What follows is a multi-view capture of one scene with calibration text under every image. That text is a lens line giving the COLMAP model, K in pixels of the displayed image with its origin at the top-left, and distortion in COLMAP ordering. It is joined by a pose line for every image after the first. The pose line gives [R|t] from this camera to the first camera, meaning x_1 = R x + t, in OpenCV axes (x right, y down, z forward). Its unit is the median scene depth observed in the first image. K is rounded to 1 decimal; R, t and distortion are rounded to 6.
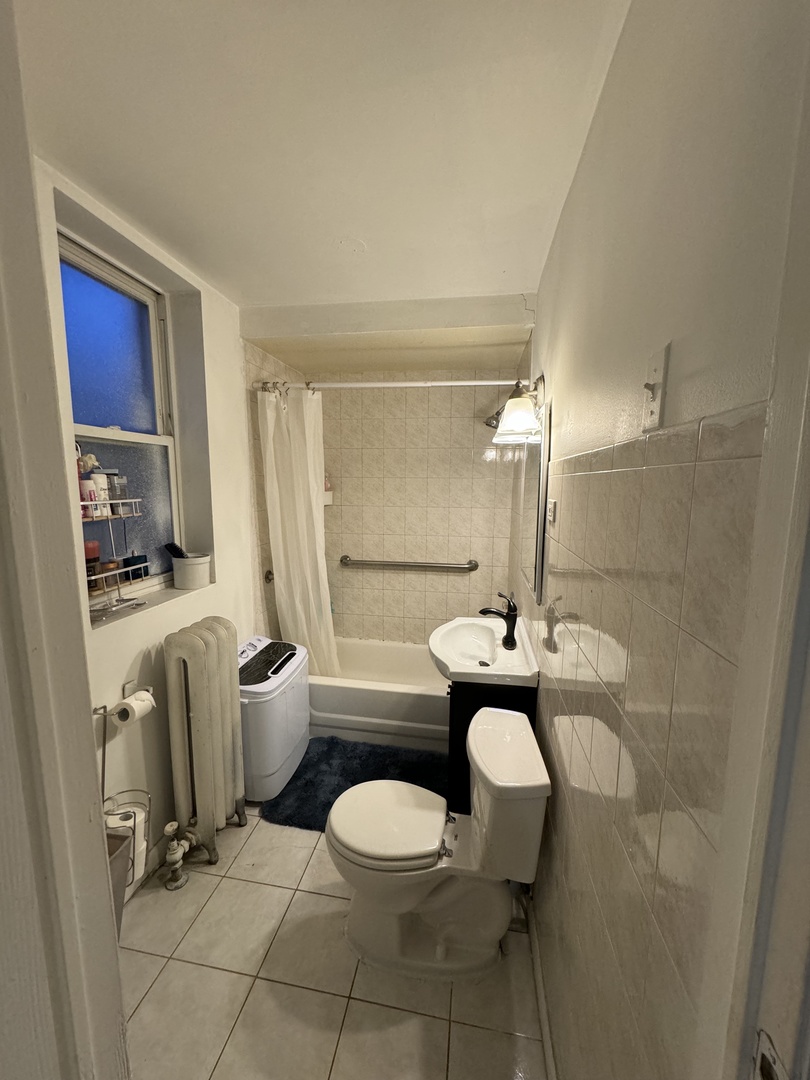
lens RADIAL K [[429.7, 0, 404.0], [0, 429.7, 539.6], [0, 0, 1]] dist [-0.001947, 0.000177]
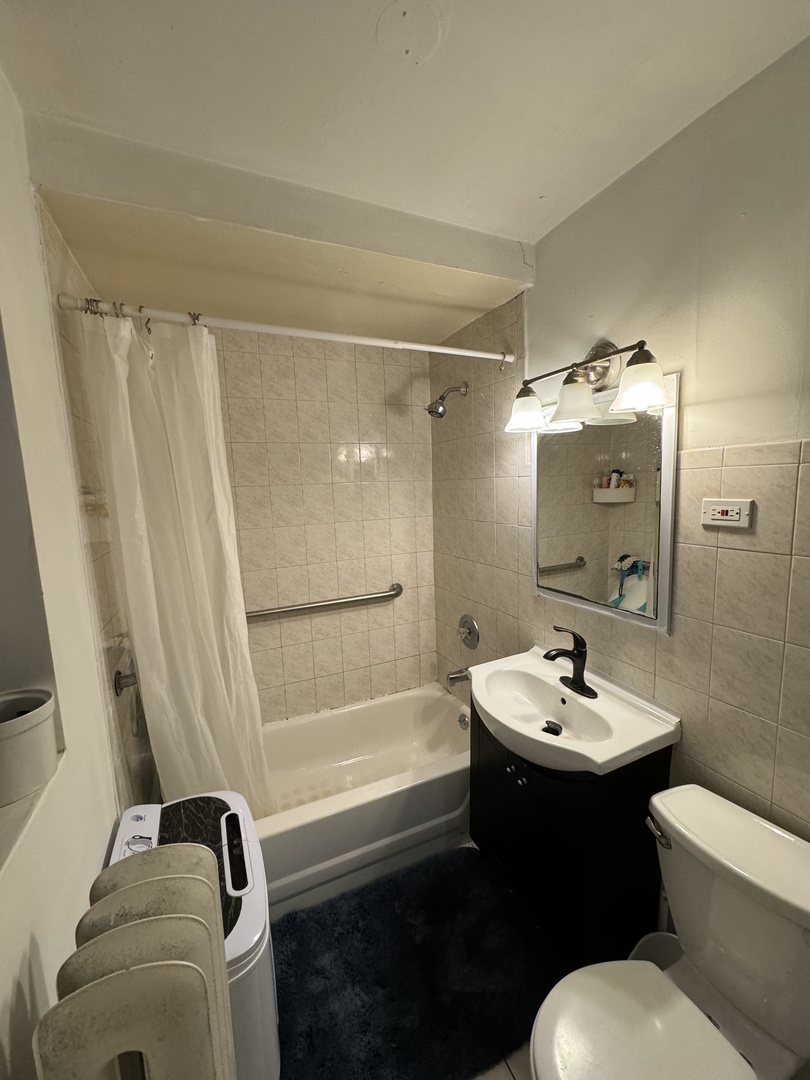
lens RADIAL K [[429.7, 0, 407.5], [0, 429.7, 540.4], [0, 0, 1]] dist [-0.001947, 0.000177]
pose [[0.825121, -0.110998, 0.553944, -0.319367], [0.118086, 0.992736, 0.023029, -0.060472], [-0.552477, 0.046411, 0.832235, 0.398495]]
